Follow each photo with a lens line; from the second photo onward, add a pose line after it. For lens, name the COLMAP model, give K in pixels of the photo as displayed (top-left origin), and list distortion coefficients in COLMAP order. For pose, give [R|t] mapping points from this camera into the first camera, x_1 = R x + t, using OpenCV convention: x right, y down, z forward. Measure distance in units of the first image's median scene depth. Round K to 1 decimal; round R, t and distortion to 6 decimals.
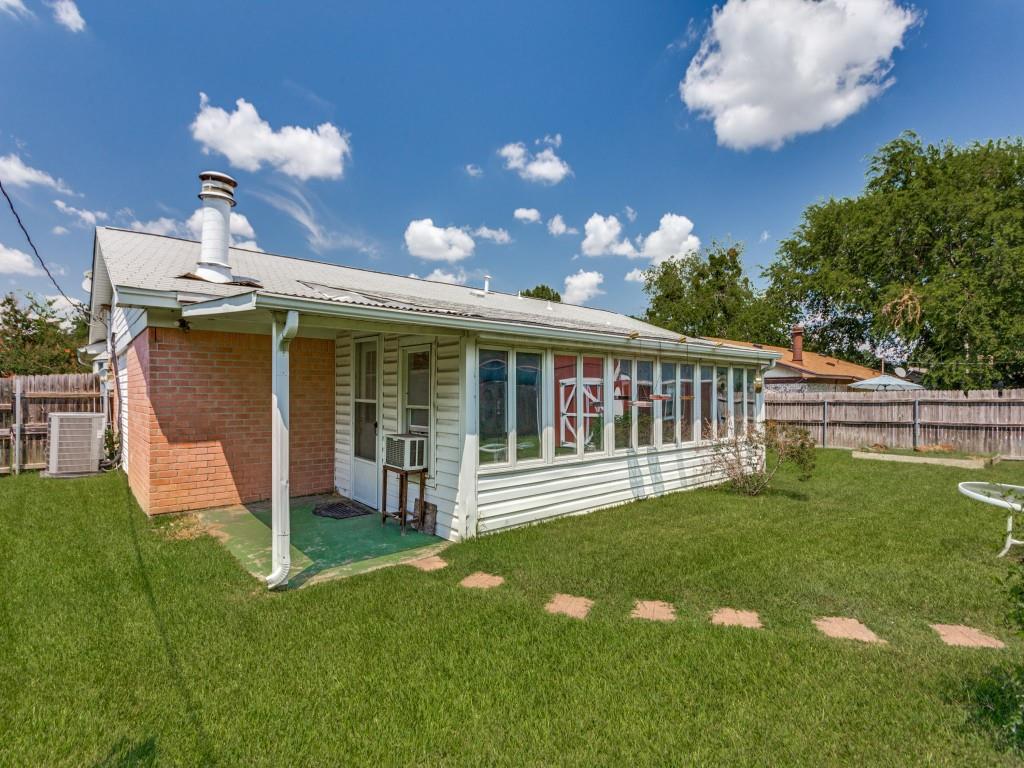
lens RADIAL K [[503.7, 0, 512.0], [0, 503.7, 384.0], [0, 0, 1]] dist [-0.000766, 0.001044]
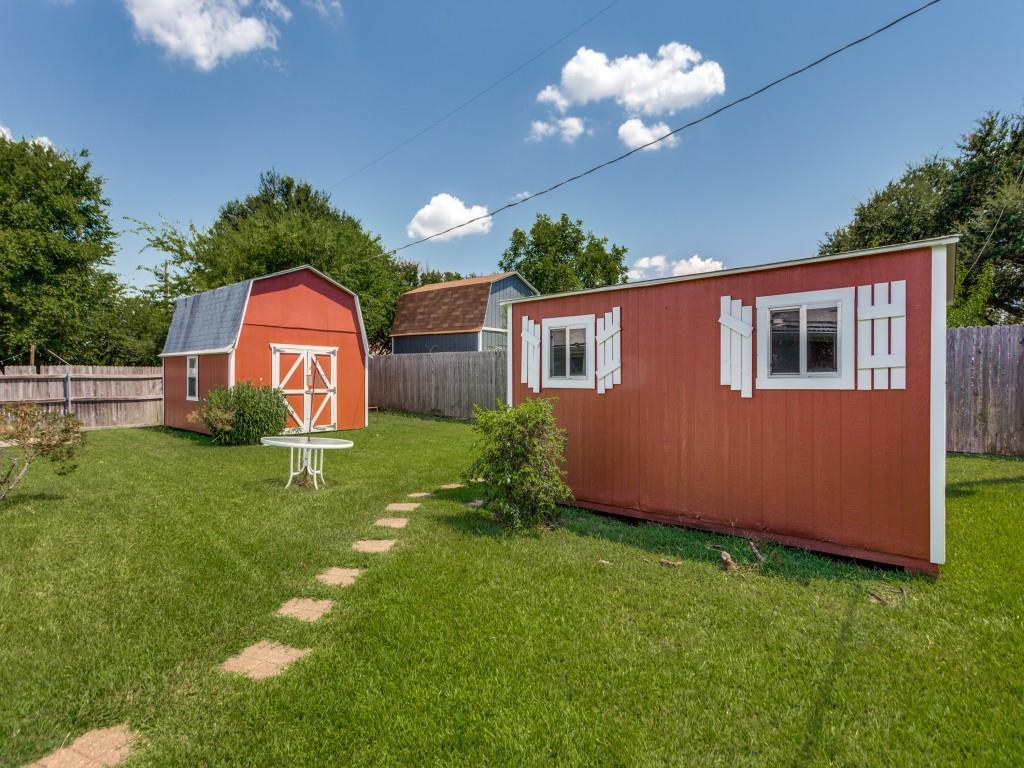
lens RADIAL K [[503.7, 0, 512.0], [0, 503.7, 384.0], [0, 0, 1]] dist [-0.000766, 0.001044]
pose [[-0.153757, -0.019088, 0.987924, -0.095995], [-0.026900, 0.999524, 0.015126, 0.003137], [-0.987742, -0.024249, -0.154197, 0.108303]]
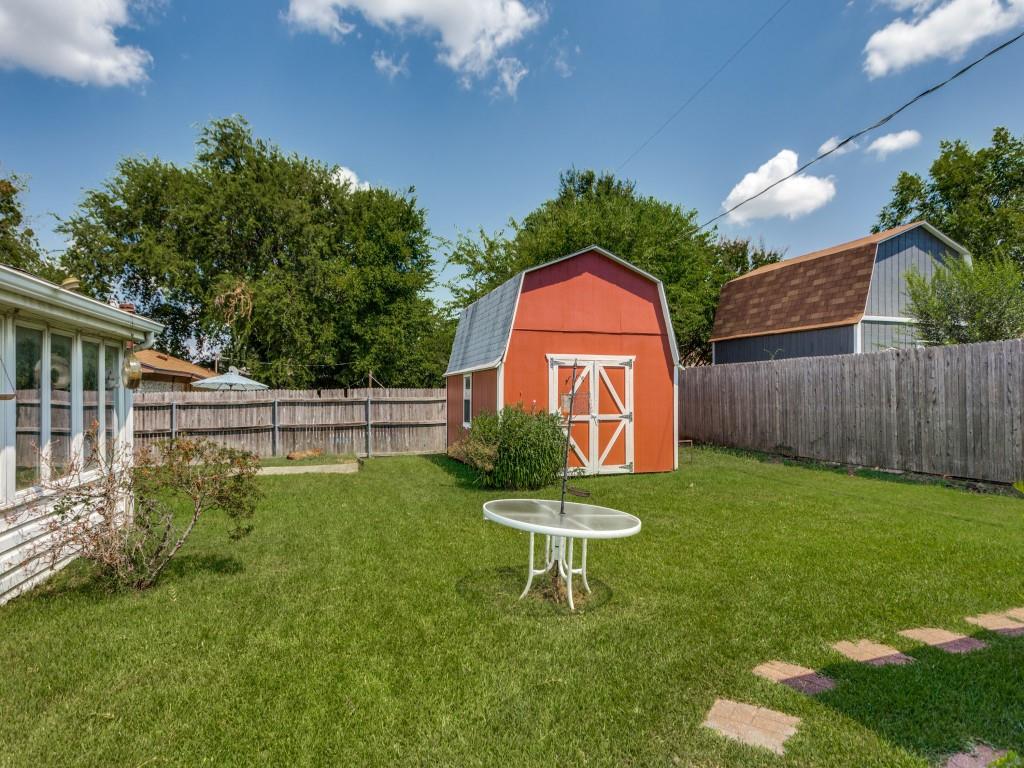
lens RADIAL K [[571.9, 0, 508.6], [0, 571.9, 390.7], [0, 0, 1]] dist [-0.002292, 0.001037]
pose [[0.408629, 0.005099, 0.912686, 0.027329], [-0.013517, 0.999909, 0.000466, 0.004595], [-0.912600, -0.012527, 0.408661, 0.119336]]
